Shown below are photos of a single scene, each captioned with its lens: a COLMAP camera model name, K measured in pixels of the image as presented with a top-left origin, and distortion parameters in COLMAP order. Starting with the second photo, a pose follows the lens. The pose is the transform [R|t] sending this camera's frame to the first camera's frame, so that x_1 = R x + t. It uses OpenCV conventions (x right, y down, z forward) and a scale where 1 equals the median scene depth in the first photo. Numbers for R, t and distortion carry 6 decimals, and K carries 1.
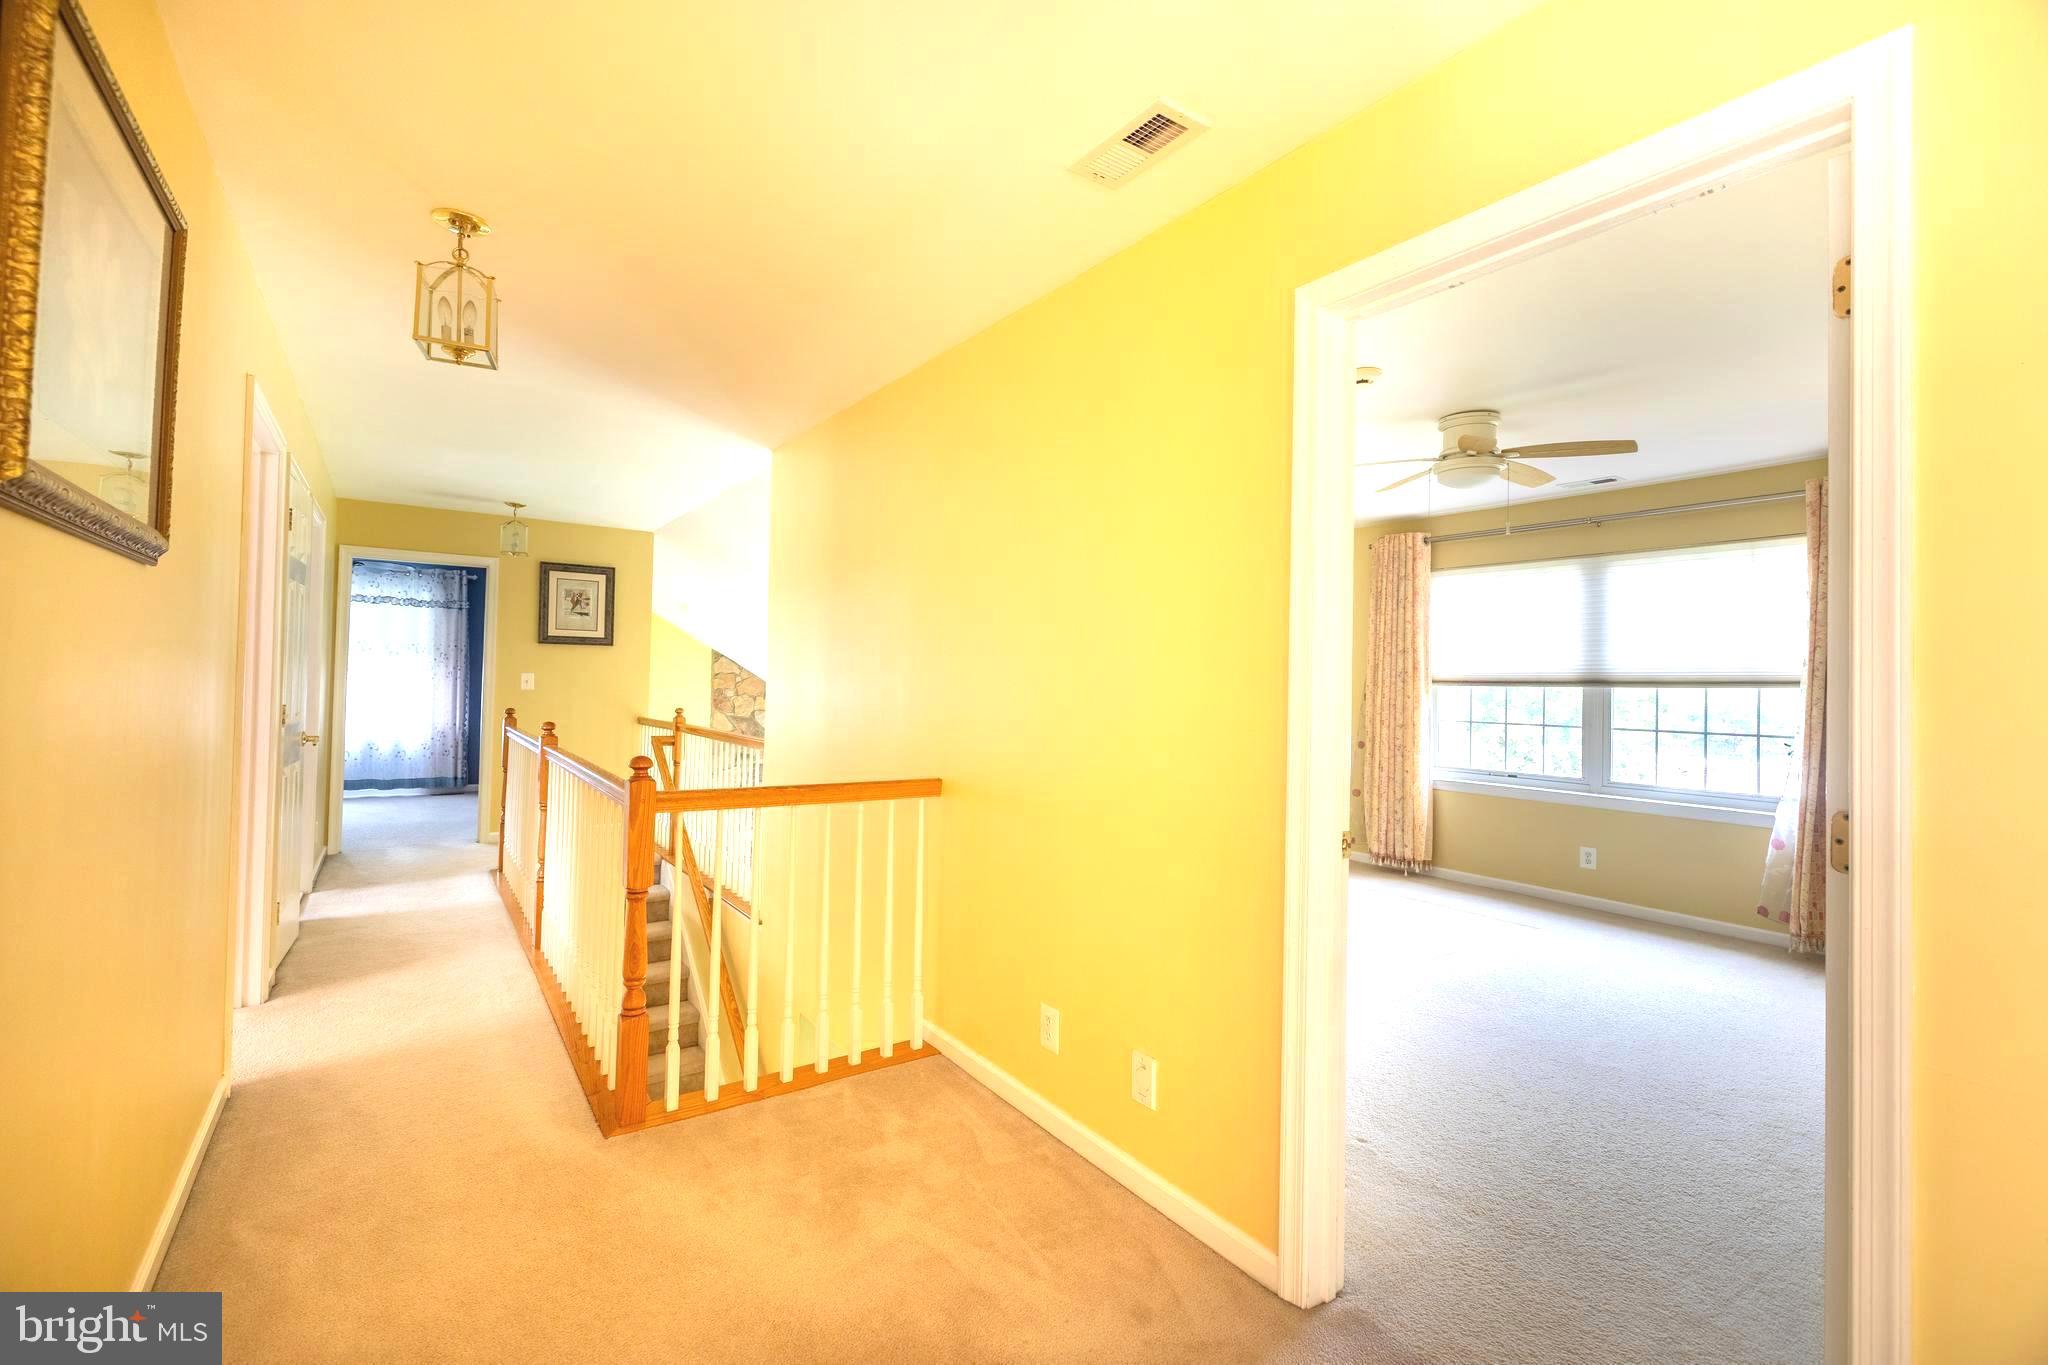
lens RADIAL K [[889.9, 0, 1024.9], [0, 889.9, 680.3], [0, 0, 1]] dist [-0.001006, 0.000501]
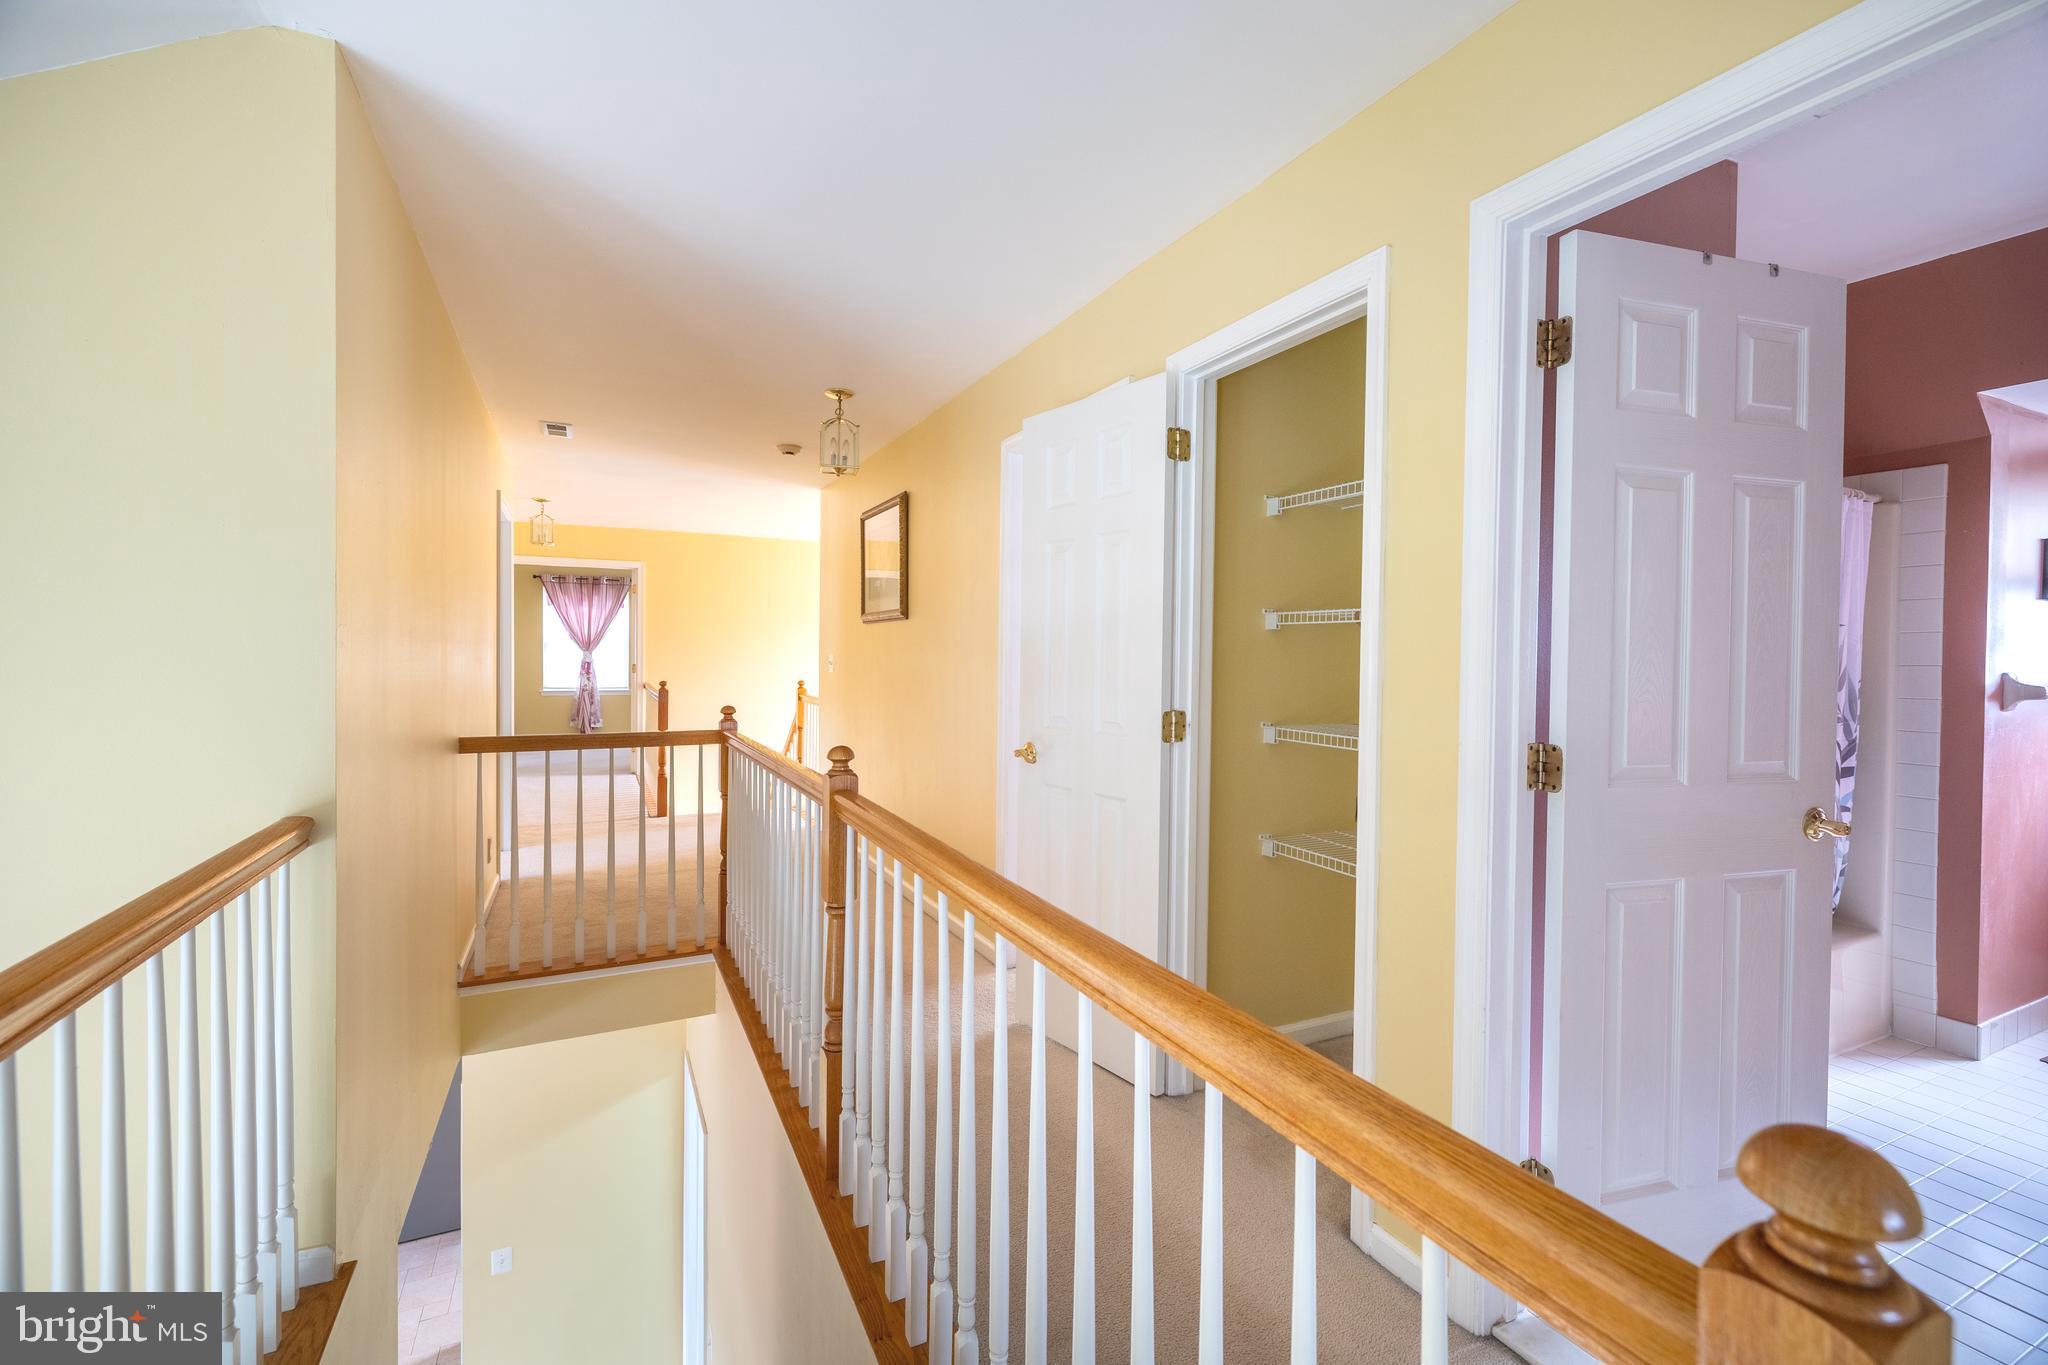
lens RADIAL K [[889.9, 0, 1023.3], [0, 889.9, 672.3], [0, 0, 1]] dist [-0.001006, 0.000501]
pose [[0.988783, -0.013288, -0.148765, -0.190331], [0.017148, 0.999548, 0.024696, -0.004183], [0.148369, -0.026970, 0.988564, 0.273393]]
